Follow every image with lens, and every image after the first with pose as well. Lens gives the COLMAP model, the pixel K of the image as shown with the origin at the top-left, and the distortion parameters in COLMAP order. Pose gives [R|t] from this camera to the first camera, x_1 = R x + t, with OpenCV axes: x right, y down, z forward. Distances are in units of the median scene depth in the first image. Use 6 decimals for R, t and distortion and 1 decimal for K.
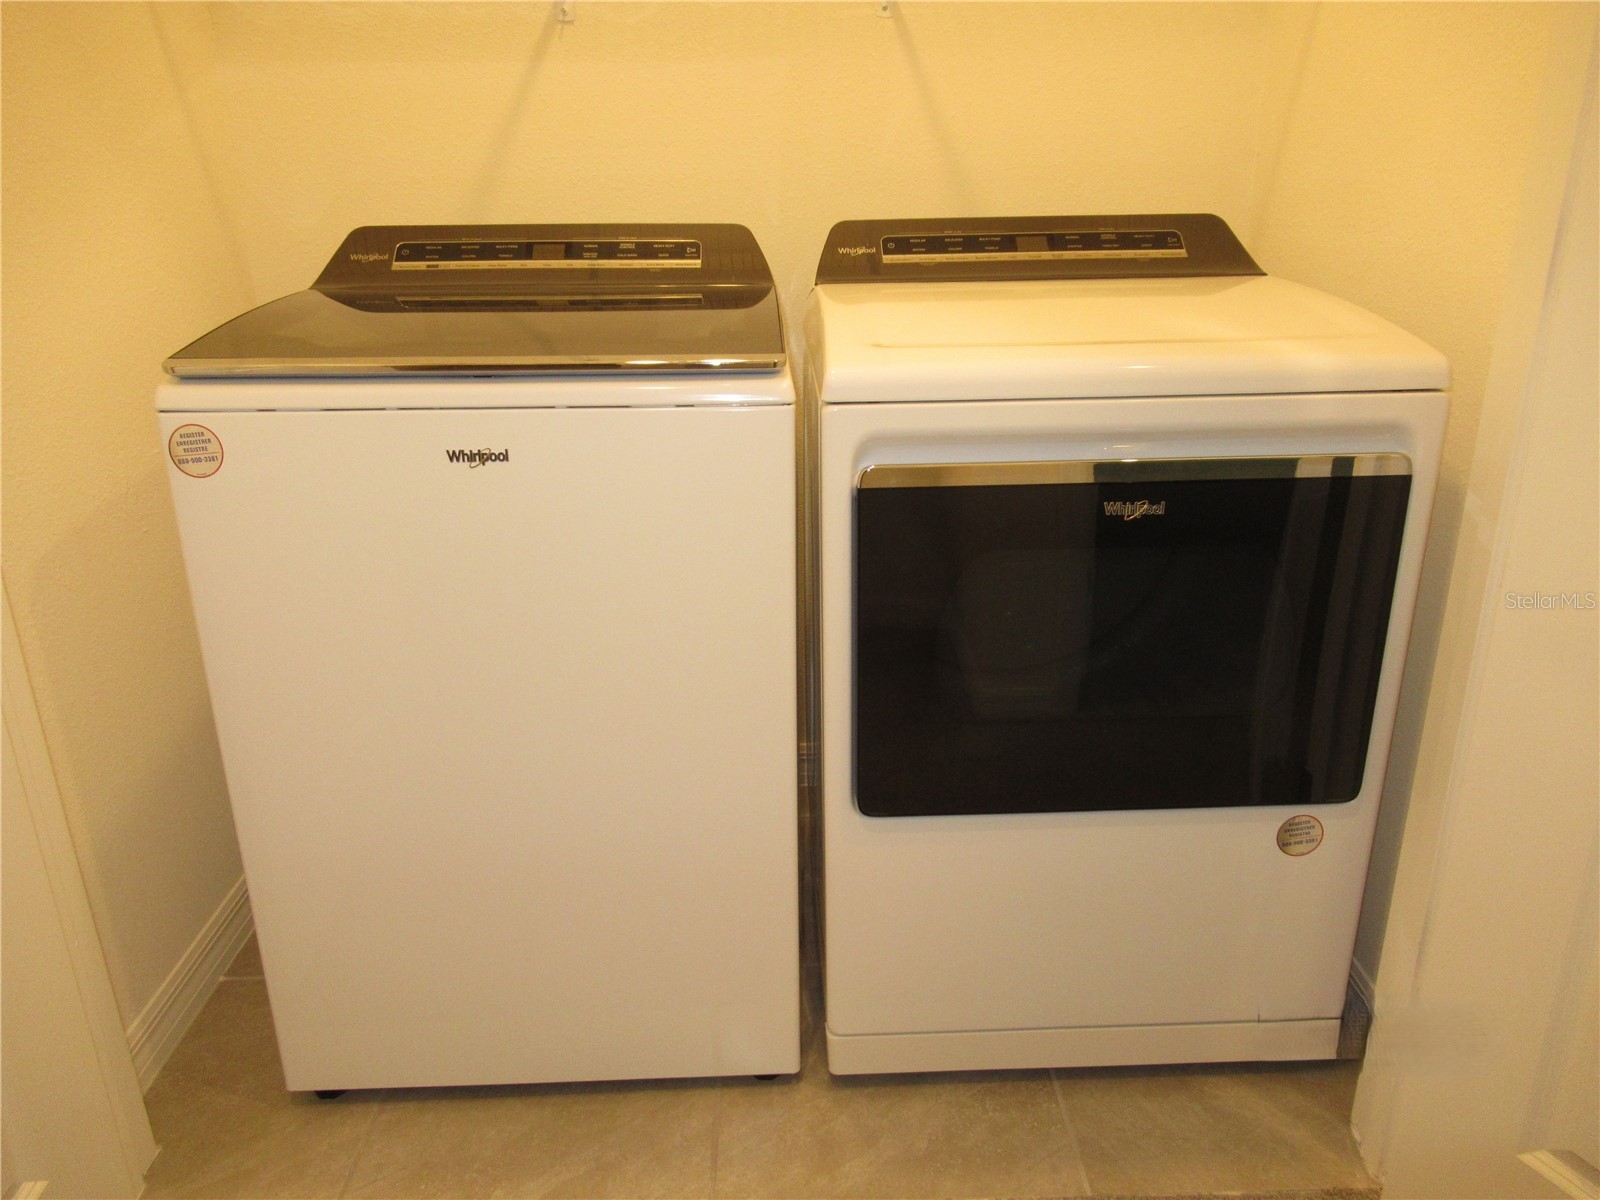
lens RADIAL K [[1212.5, 0, 800.0], [0, 1212.5, 600.0], [0, 0, 1]] dist [-0.003829, 0.006934]
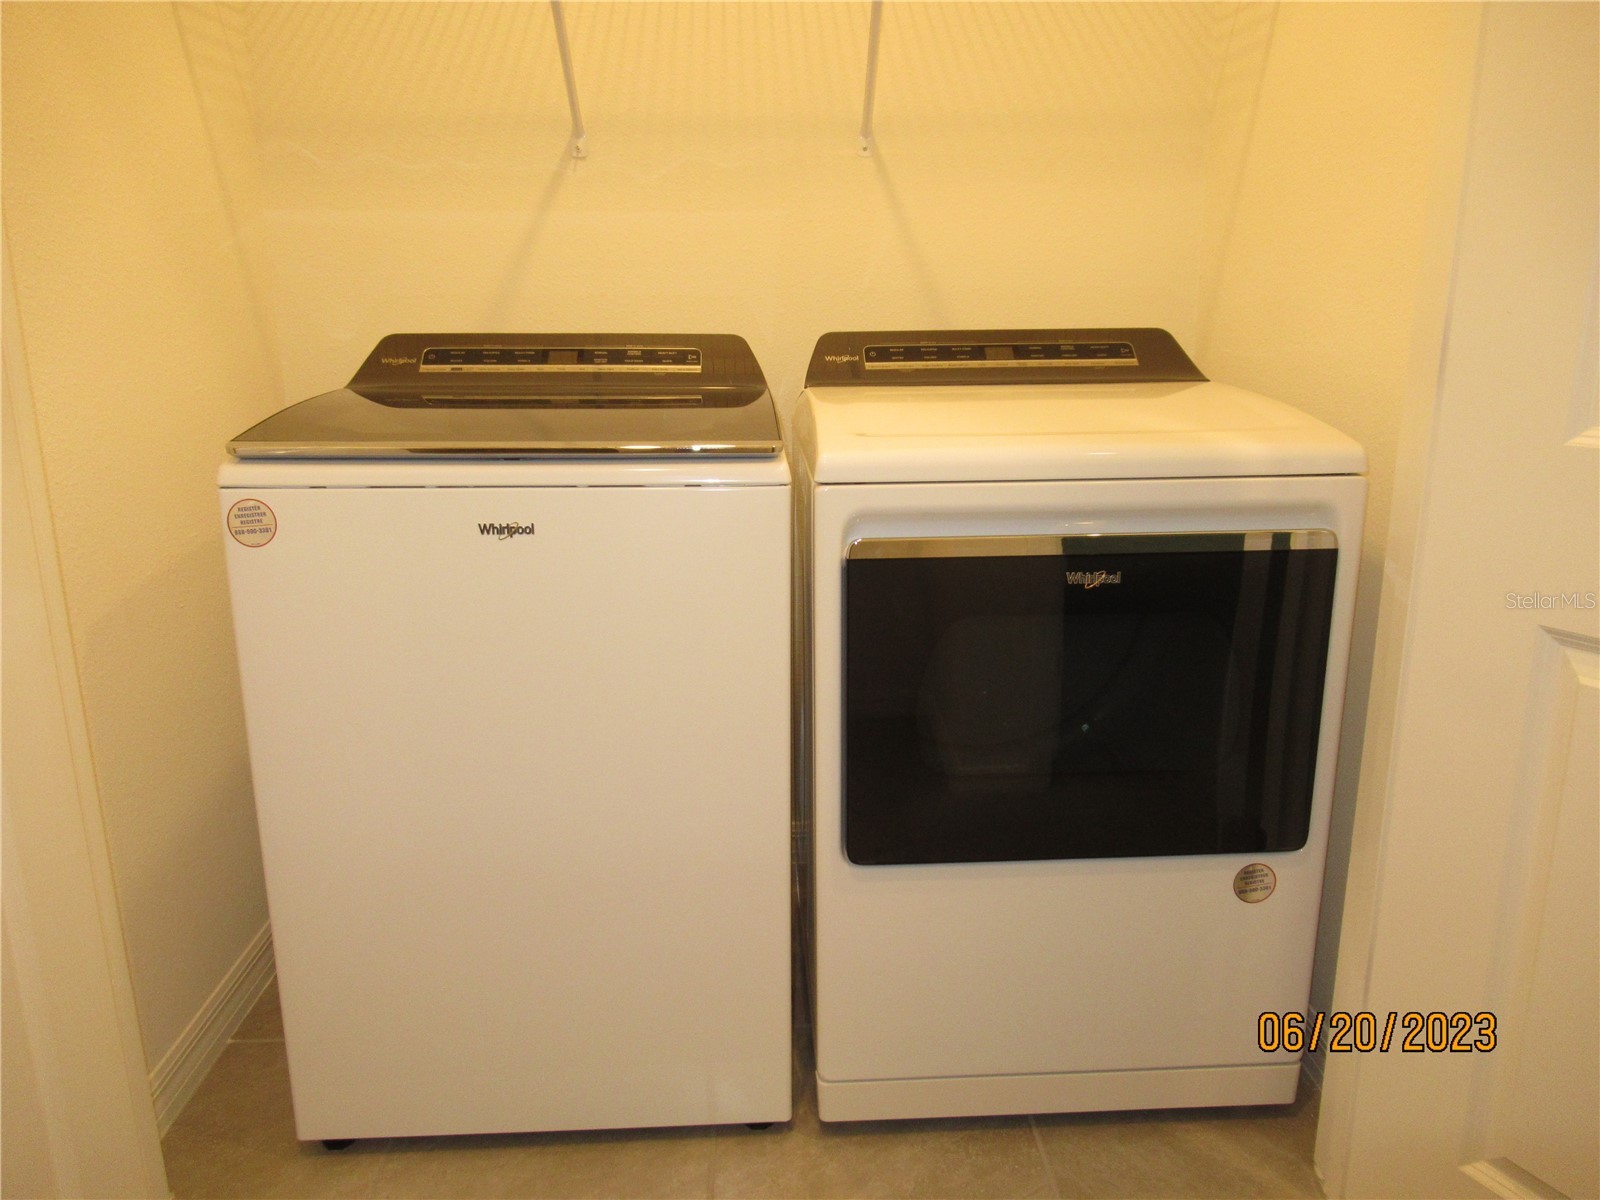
lens RADIAL K [[1225.0, 0, 798.7], [0, 1225.0, 598.7], [0, 0, 1]] dist [0.009484, -0.006904]
pose [[0.999777, 0.002548, 0.020966, -0.017369], [-0.000364, 0.994626, -0.103531, 0.052047], [-0.021117, 0.103501, 0.994405, -0.101683]]
